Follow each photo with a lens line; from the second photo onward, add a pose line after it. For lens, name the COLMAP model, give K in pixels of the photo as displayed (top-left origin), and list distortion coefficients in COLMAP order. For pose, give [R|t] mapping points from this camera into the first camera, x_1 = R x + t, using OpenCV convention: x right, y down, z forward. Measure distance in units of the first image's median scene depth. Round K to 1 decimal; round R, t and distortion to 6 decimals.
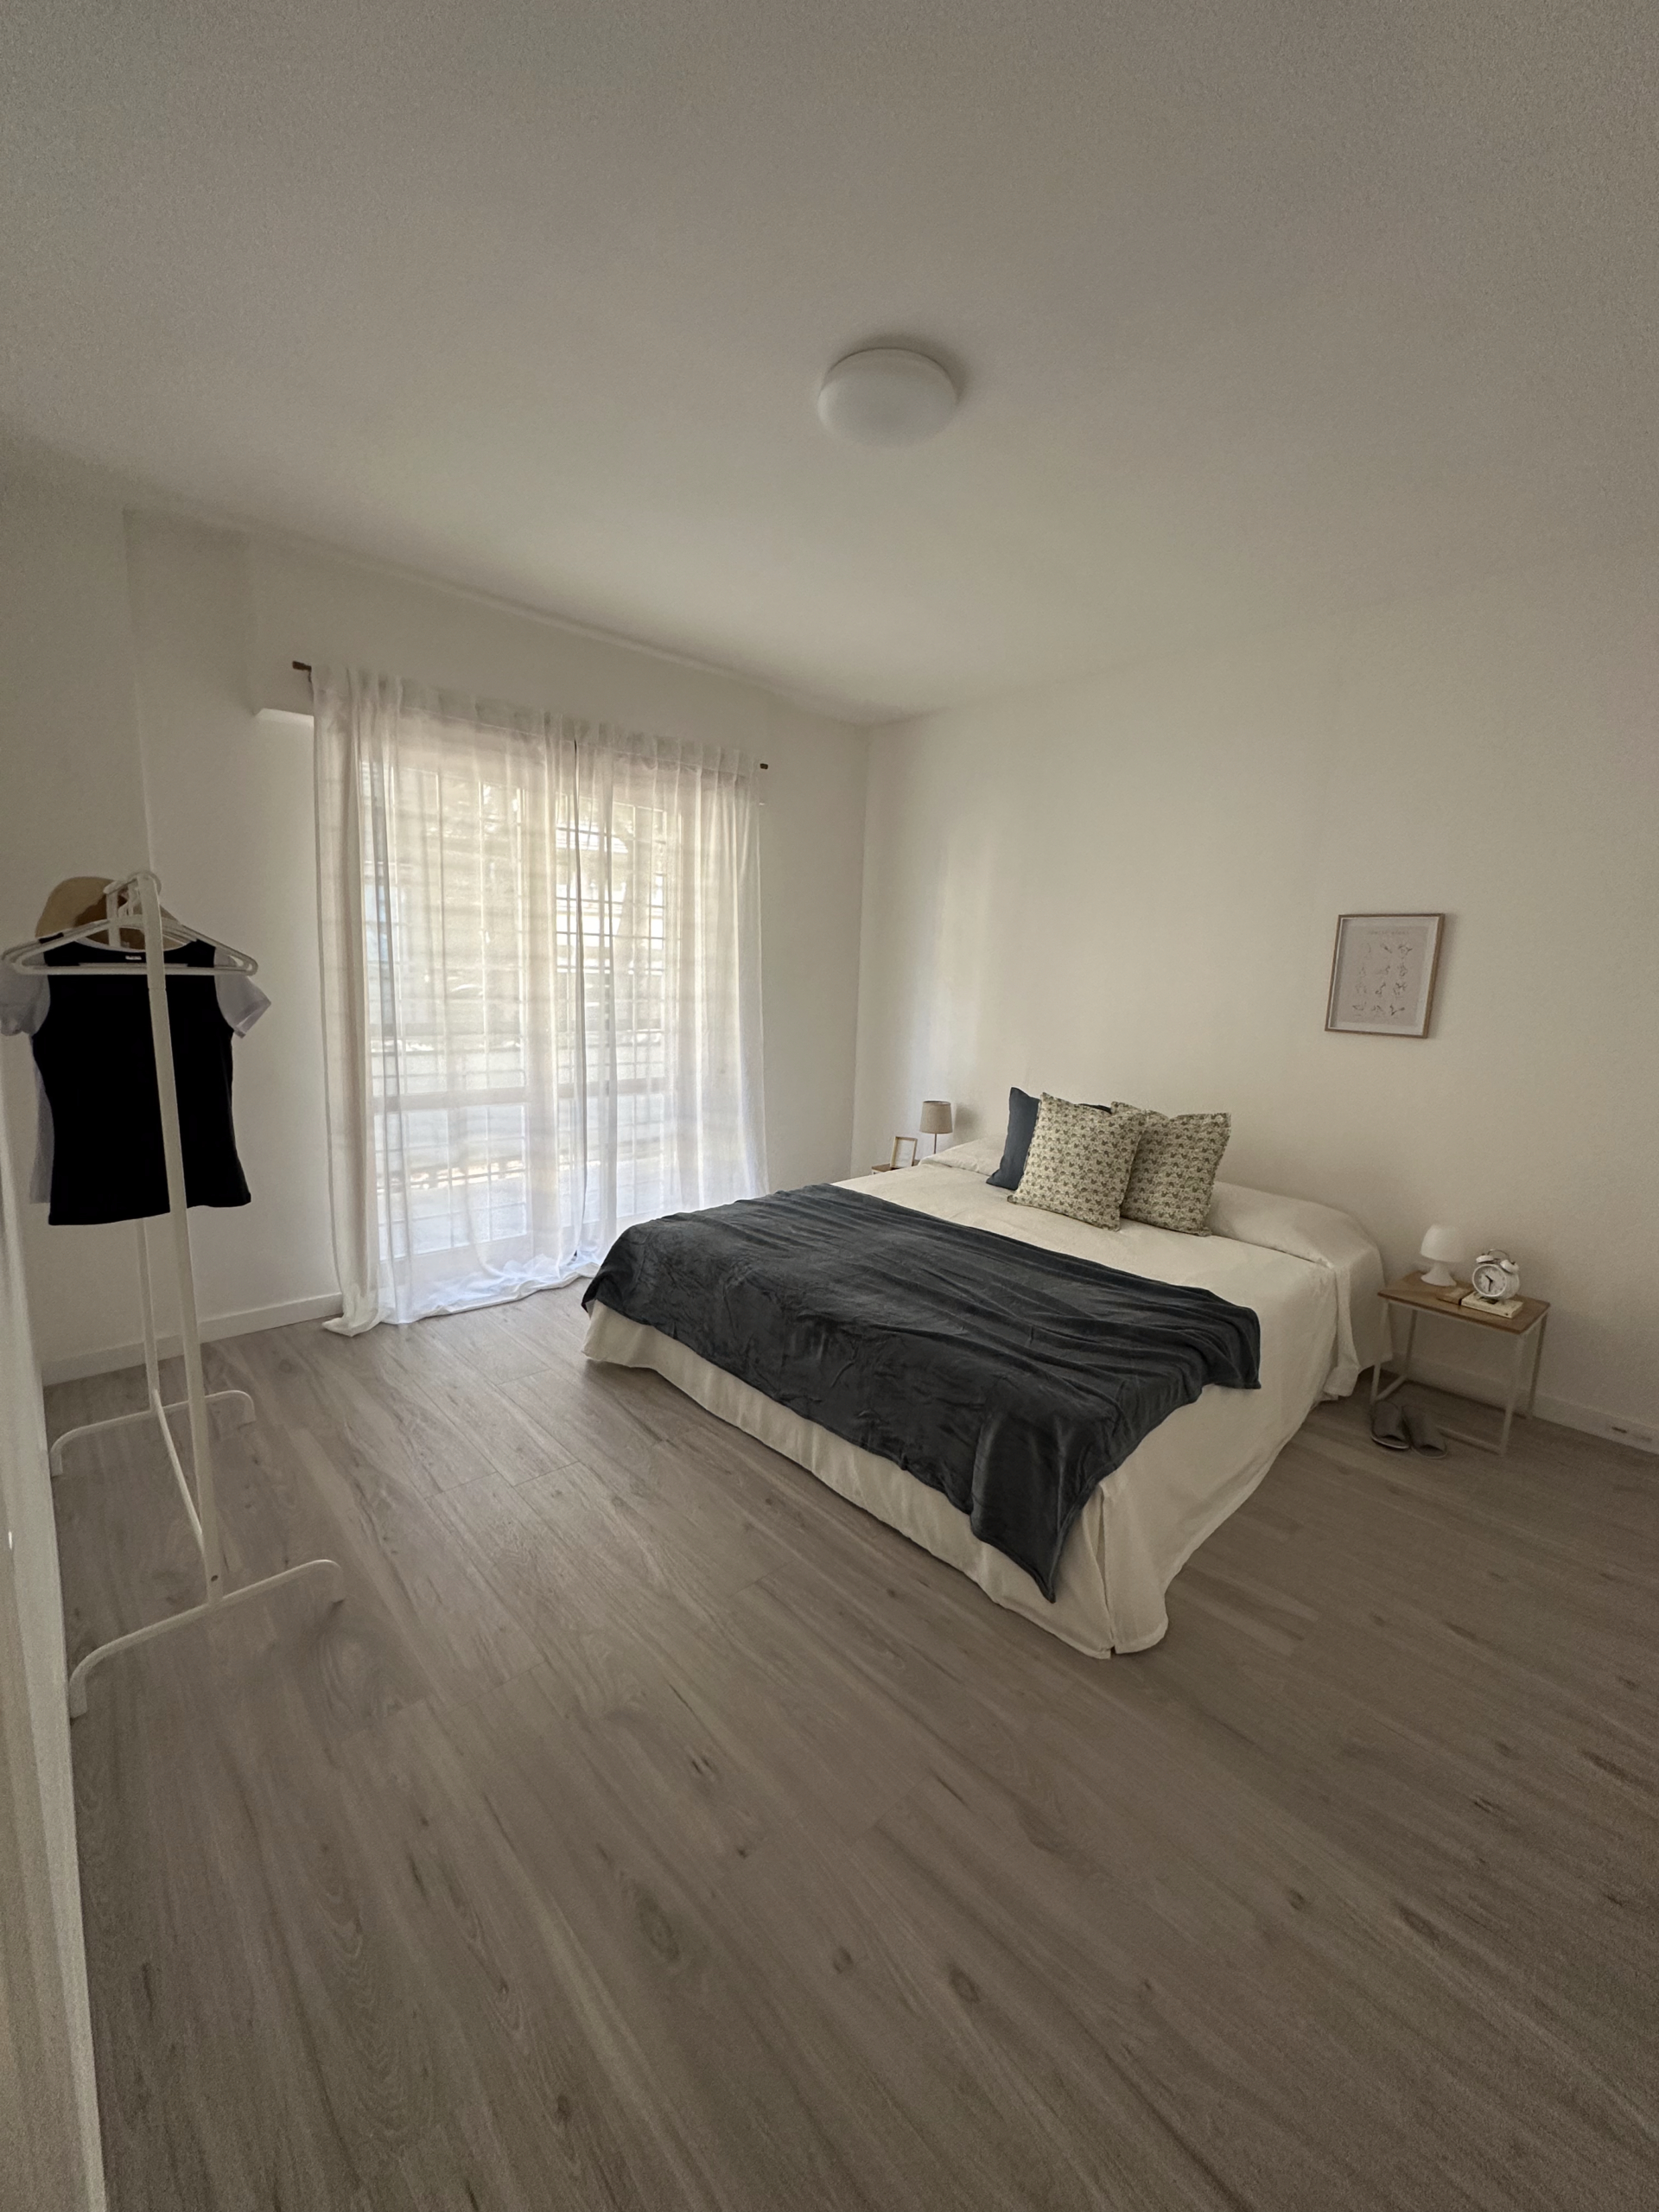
lens RADIAL K [[878.5, 0, 821.3], [0, 878.5, 1106.6], [0, 0, 1]] dist [0.001233, 0.000112]
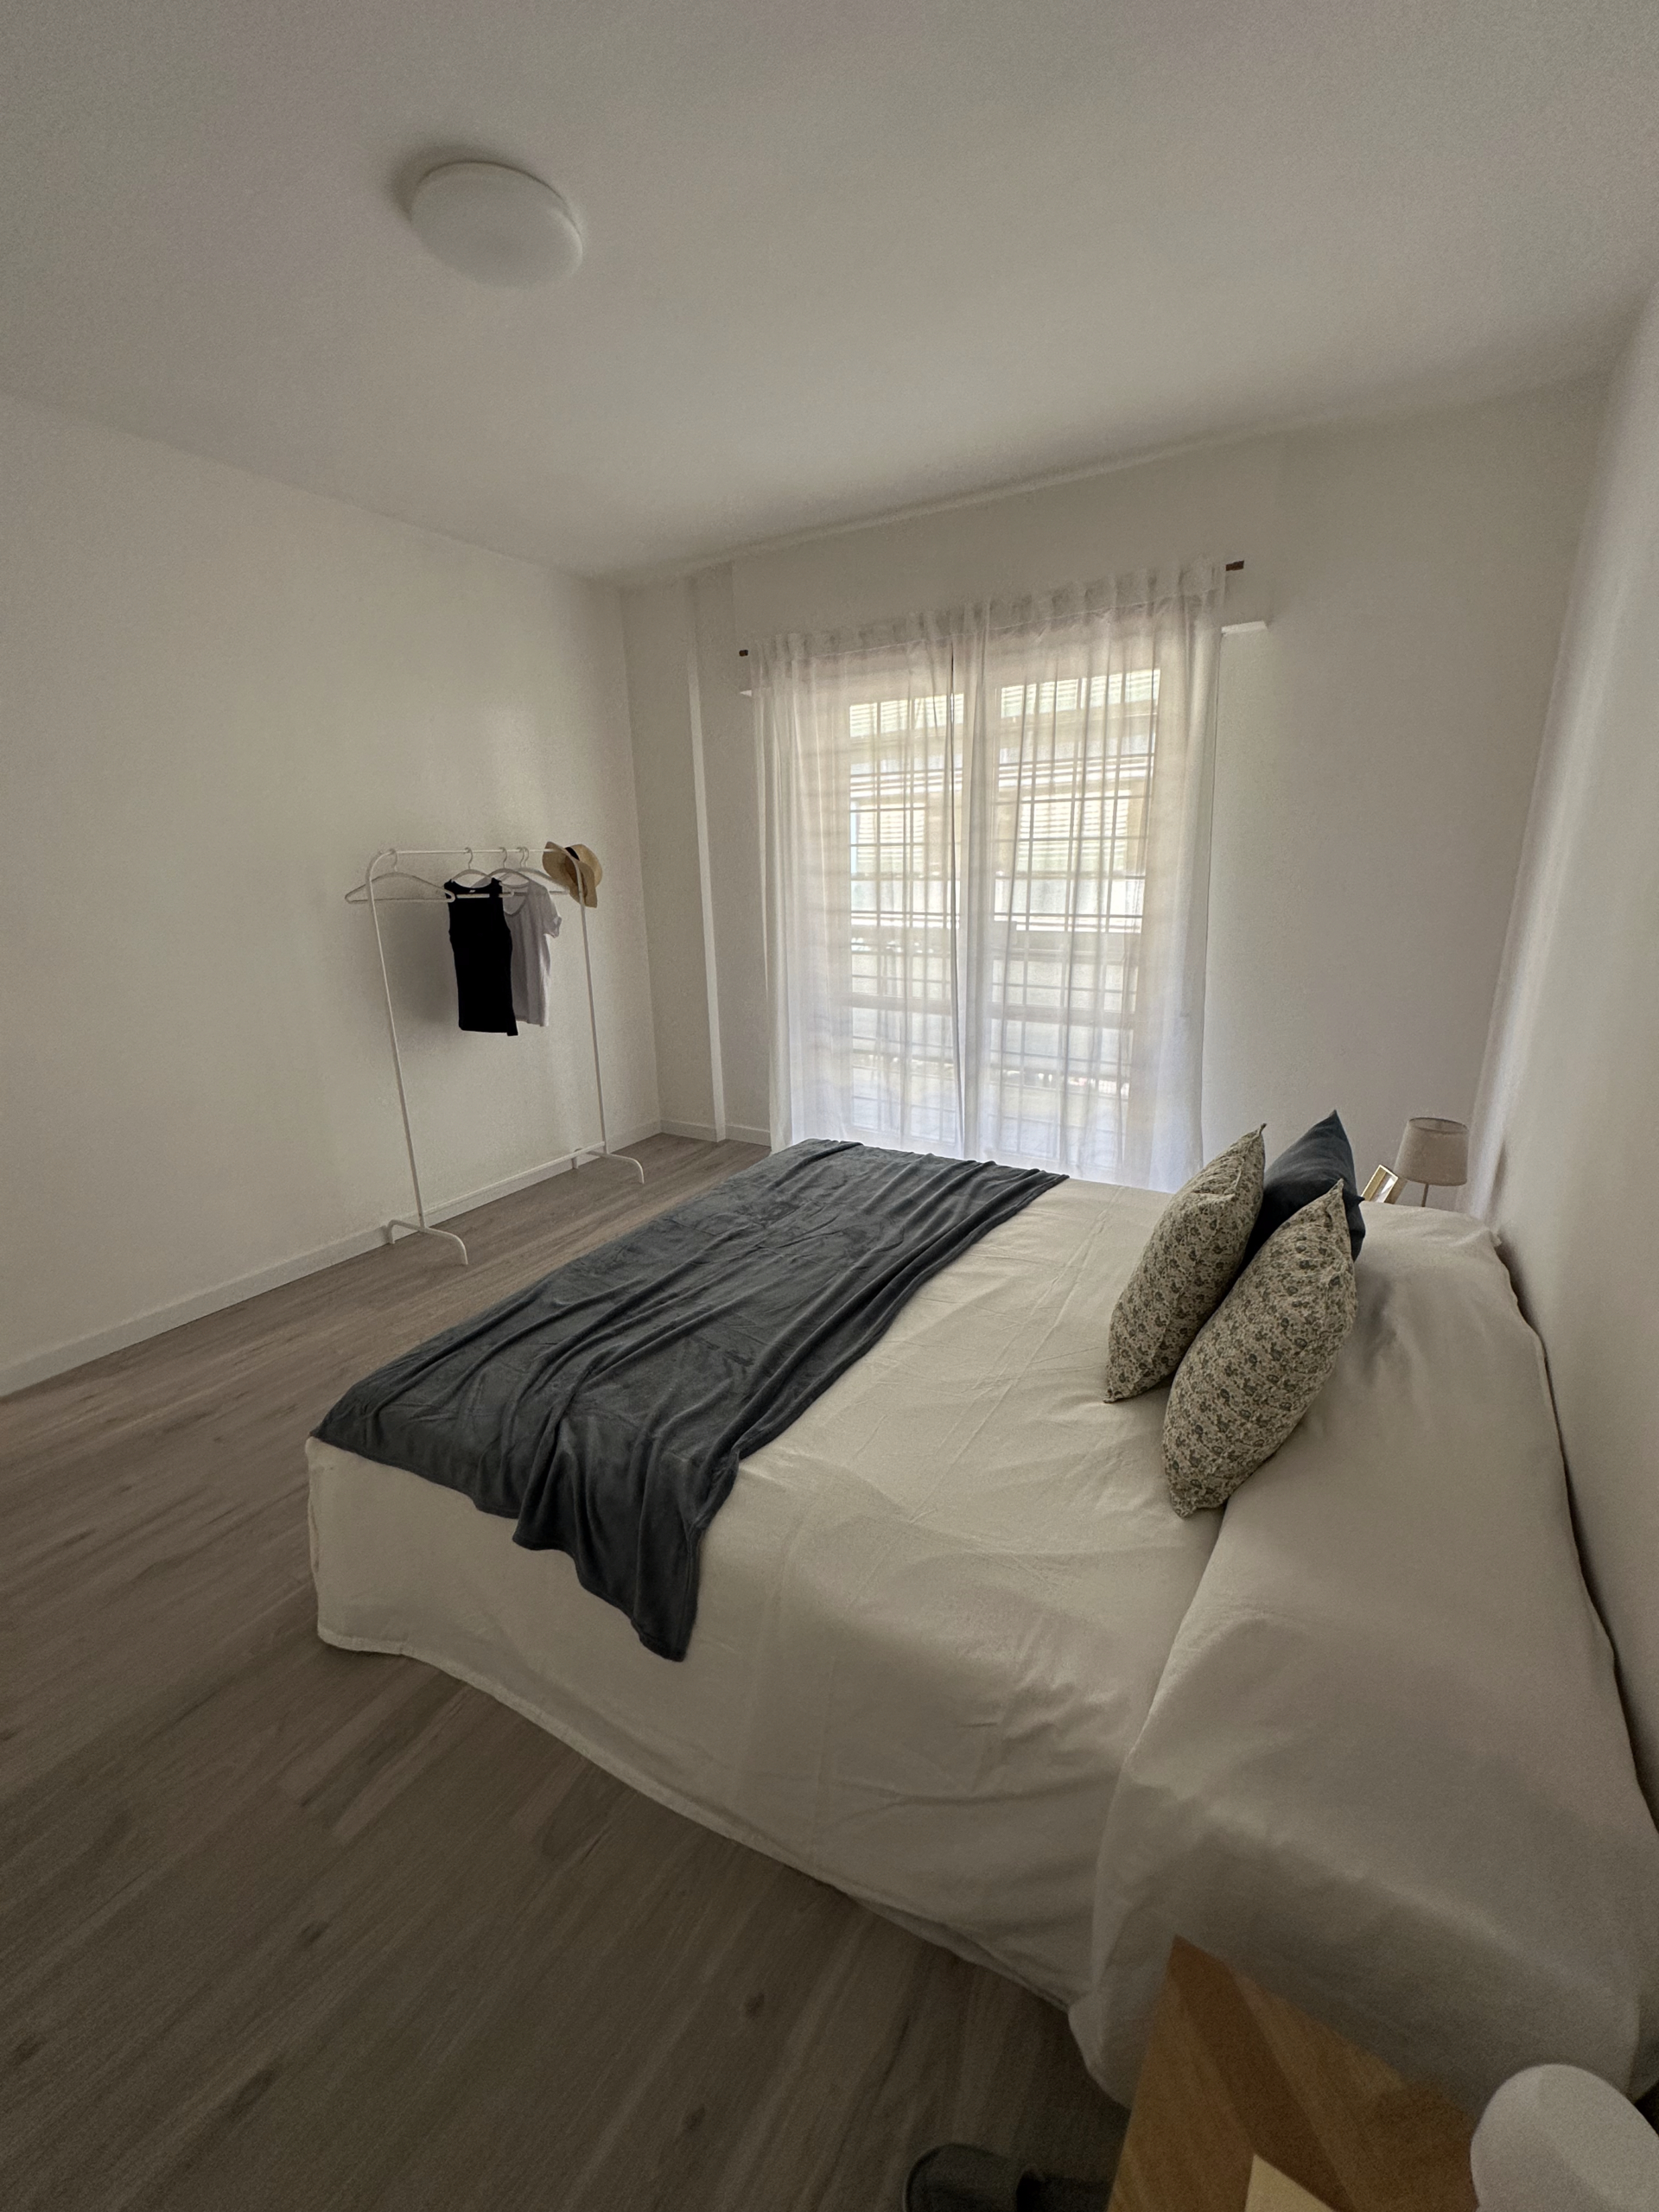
lens RADIAL K [[878.5, 0, 821.3], [0, 878.5, 1106.6], [0, 0, 1]] dist [0.001233, 0.000112]
pose [[0.282052, 0.217276, -0.934472, 0.728368], [-0.124590, 0.974065, 0.188877, -0.095470], [0.951275, 0.063152, 0.301807, 0.681007]]
